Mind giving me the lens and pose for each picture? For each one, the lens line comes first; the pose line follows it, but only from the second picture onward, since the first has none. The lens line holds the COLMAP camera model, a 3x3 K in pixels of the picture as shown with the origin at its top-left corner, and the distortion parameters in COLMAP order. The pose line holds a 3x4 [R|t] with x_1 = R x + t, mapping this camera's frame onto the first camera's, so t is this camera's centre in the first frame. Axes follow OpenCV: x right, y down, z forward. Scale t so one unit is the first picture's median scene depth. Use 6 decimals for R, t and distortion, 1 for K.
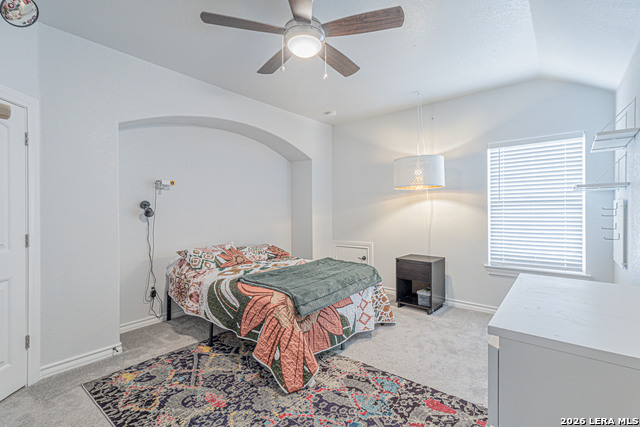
lens RADIAL K [[293.9, 0, 317.9], [0, 293.9, 212.1], [0, 0, 1]] dist [-0.002135, -0.001522]
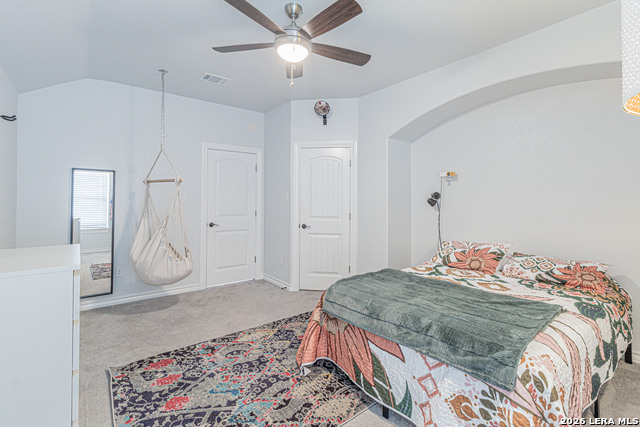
lens RADIAL K [[293.9, 0, 329.2], [0, 293.9, 196.5], [0, 0, 1]] dist [-0.002135, -0.001522]
pose [[-0.184822, -0.010775, -0.982713, 0.798485], [-0.010665, 0.999903, -0.008958, -0.009958], [0.982714, 0.008825, -0.184919, 1.062894]]
